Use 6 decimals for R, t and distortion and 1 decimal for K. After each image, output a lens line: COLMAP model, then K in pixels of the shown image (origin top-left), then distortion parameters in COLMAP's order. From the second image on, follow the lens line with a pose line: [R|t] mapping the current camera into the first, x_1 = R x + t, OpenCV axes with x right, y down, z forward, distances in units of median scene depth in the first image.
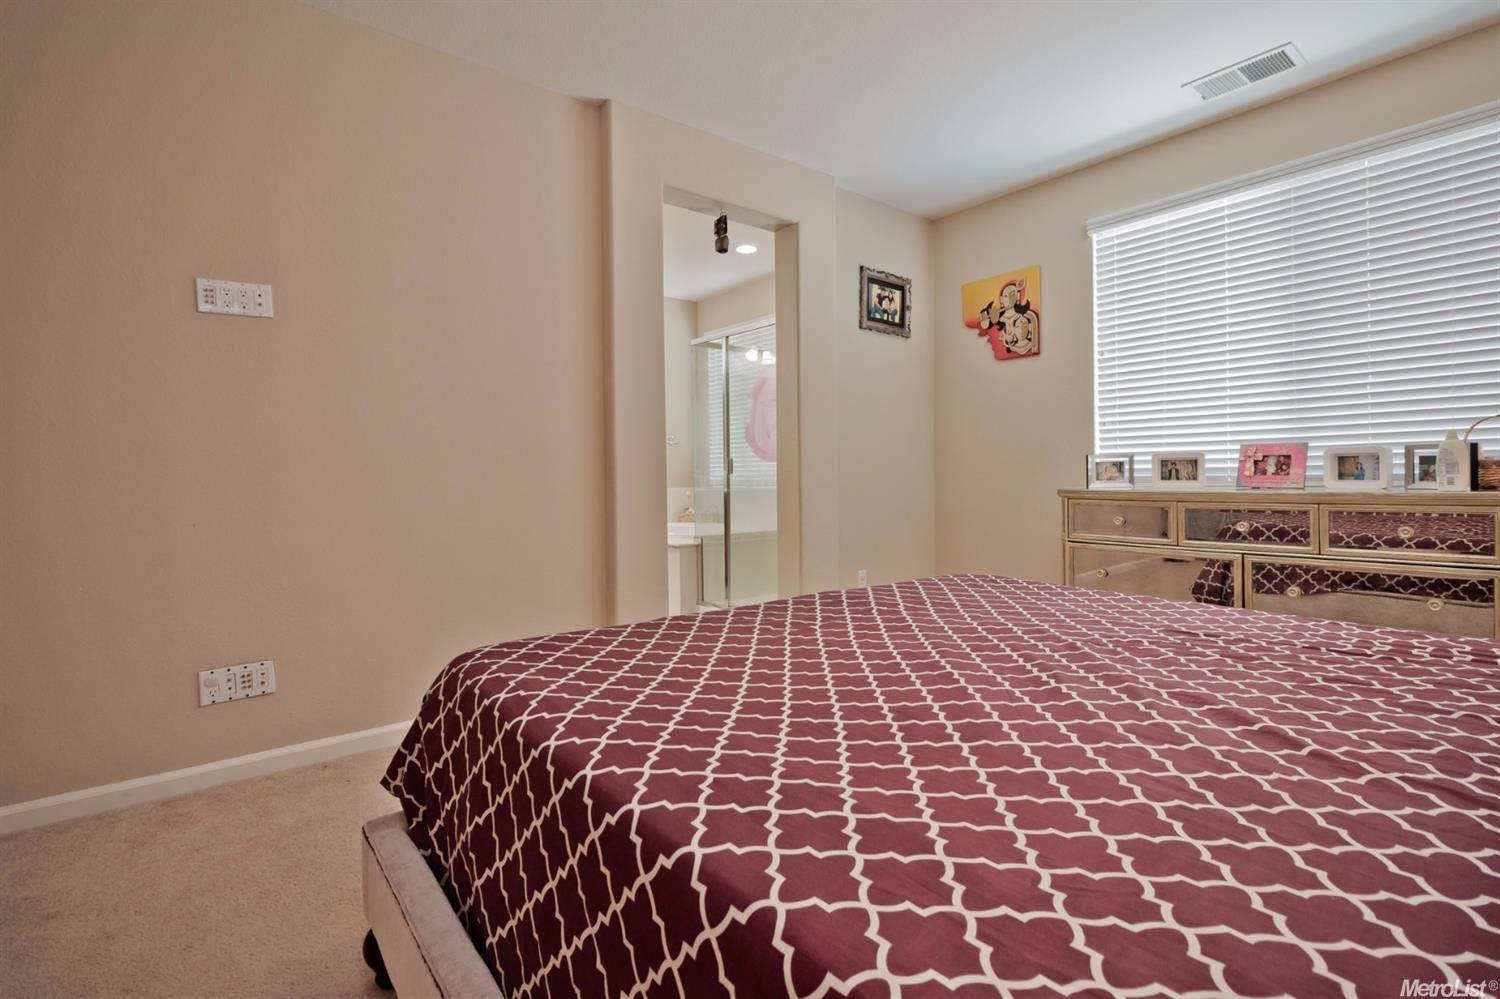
lens RADIAL K [[703.3, 0, 750.6], [0, 703.3, 501.9], [0, 0, 1]] dist [0.001341, 0.000205]
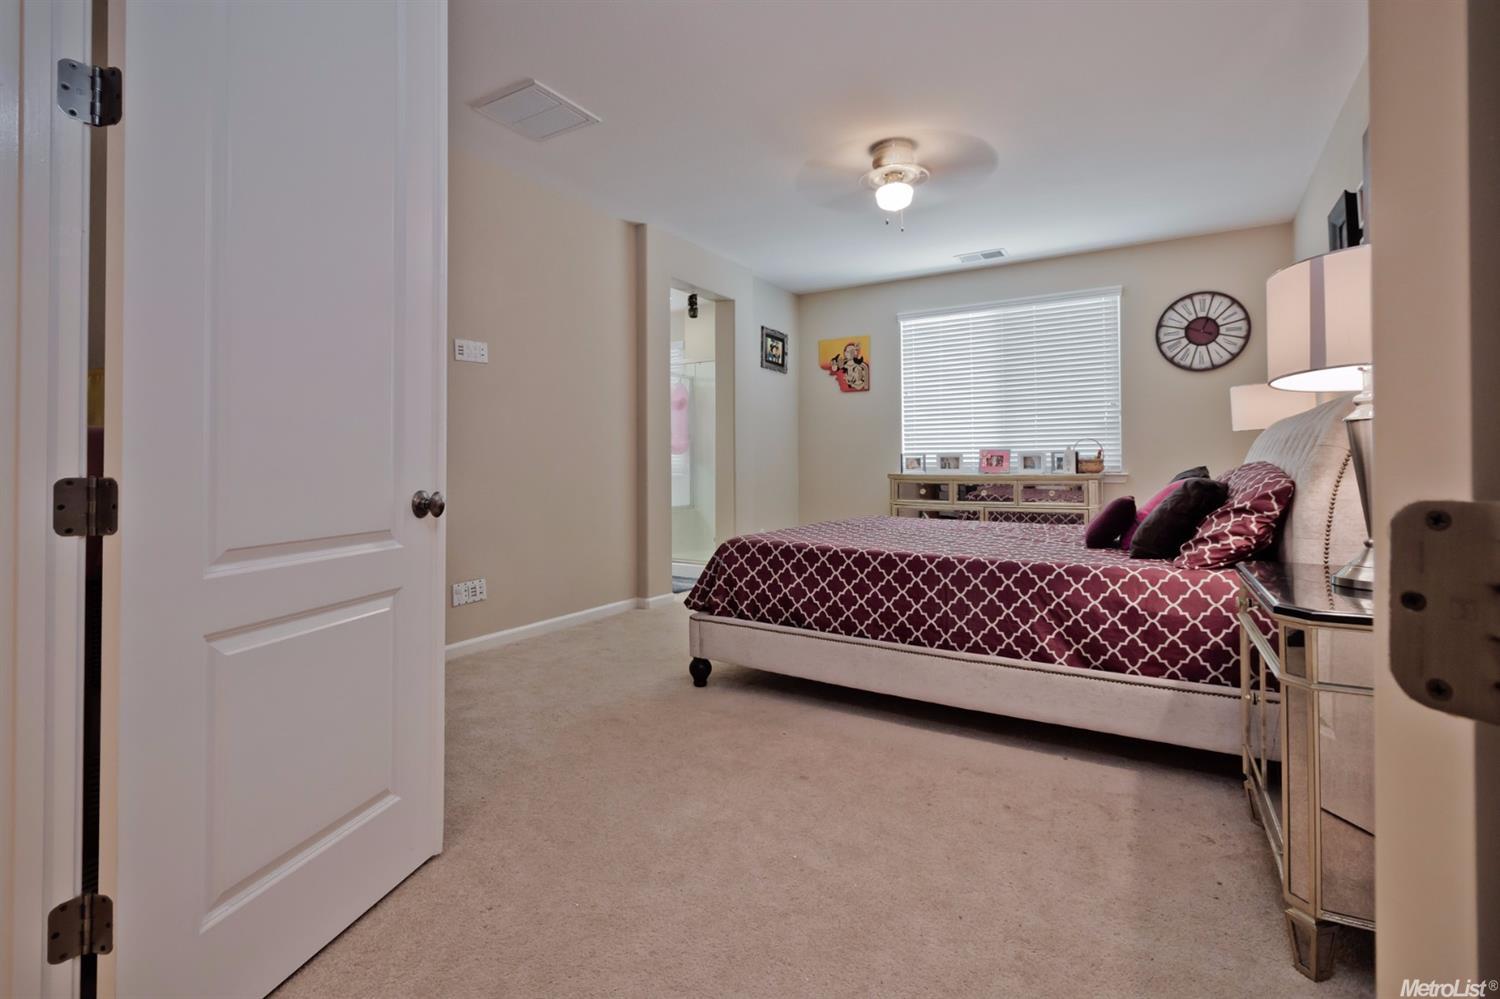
lens RADIAL K [[703.3, 0, 750.0], [0, 703.3, 485.0], [0, 0, 1]] dist [0.001341, 0.000205]
pose [[0.939991, -0.002695, 0.341188, -0.443531], [0.006423, 0.999931, -0.009797, 0.022679], [-0.341138, 0.011400, 0.939944, -0.466639]]
